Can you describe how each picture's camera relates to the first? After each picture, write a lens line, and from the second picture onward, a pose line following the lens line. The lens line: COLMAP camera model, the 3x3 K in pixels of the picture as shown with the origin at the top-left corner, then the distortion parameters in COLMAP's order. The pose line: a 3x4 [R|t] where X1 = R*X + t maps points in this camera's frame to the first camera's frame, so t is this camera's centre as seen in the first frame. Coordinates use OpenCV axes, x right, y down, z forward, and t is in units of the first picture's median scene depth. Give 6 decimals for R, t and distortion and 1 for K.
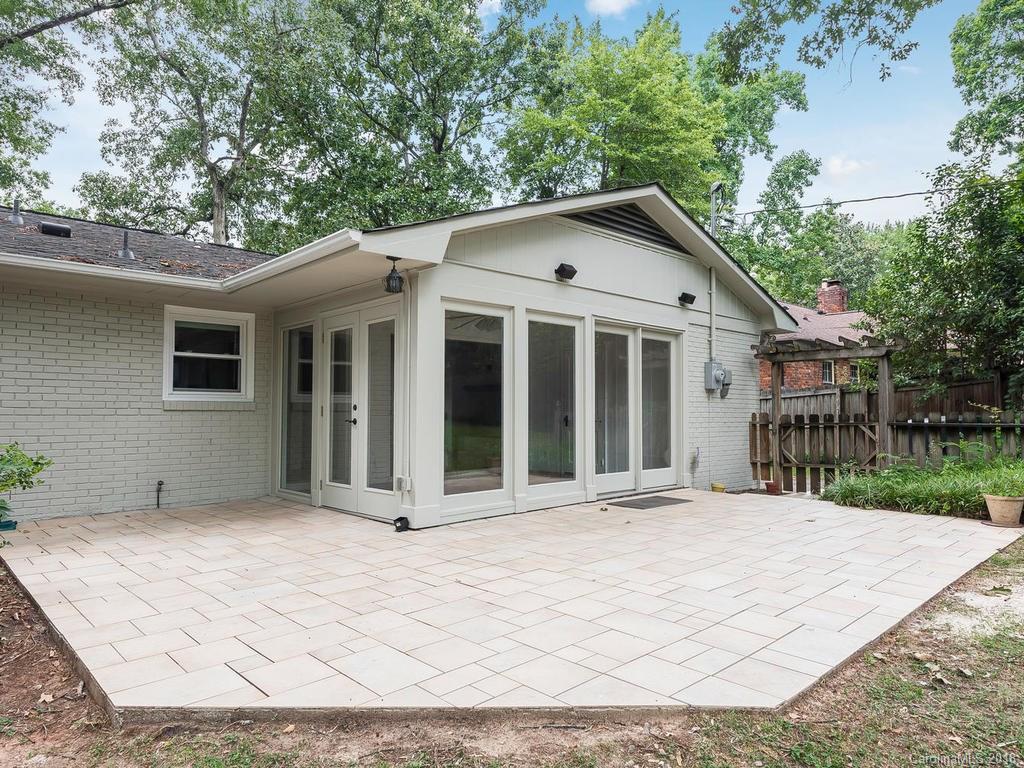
lens RADIAL K [[643.9, 0, 512.4], [0, 643.9, 385.2], [0, 0, 1]] dist [0.005924, 0.001366]
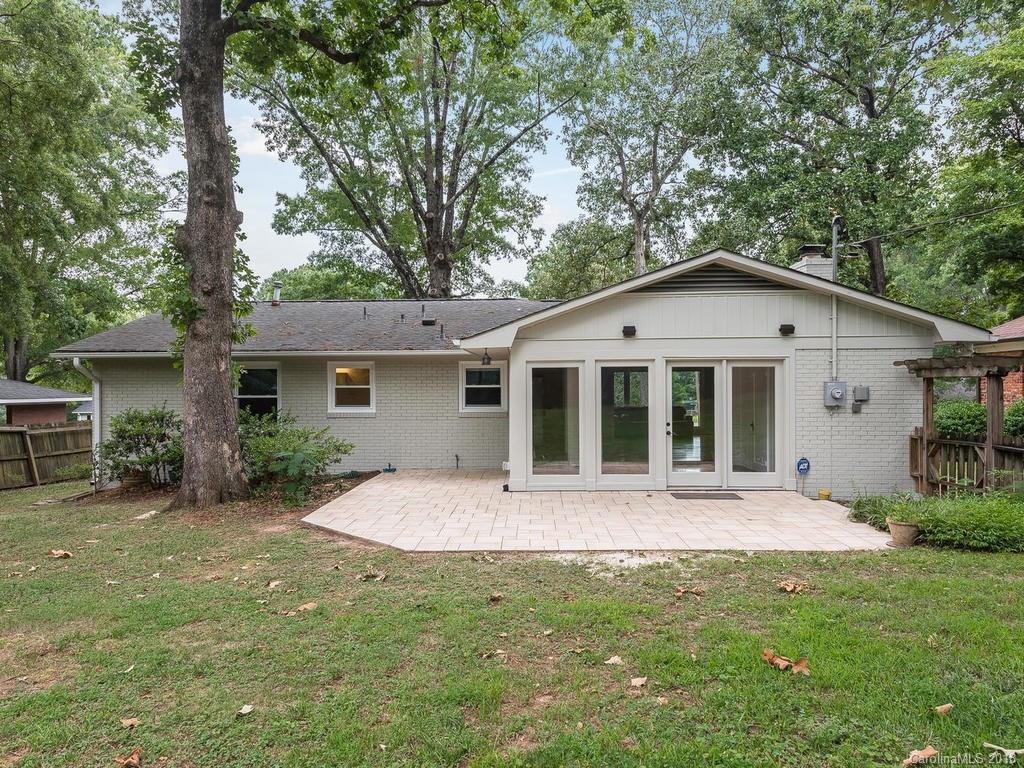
lens RADIAL K [[643.9, 0, 511.0], [0, 643.9, 385.5], [0, 0, 1]] dist [0.005924, 0.001366]
pose [[0.704412, -0.005478, -0.709770, 0.821256], [0.035466, 0.998993, 0.027488, -0.091080], [0.708905, -0.044535, 0.703897, -0.195870]]
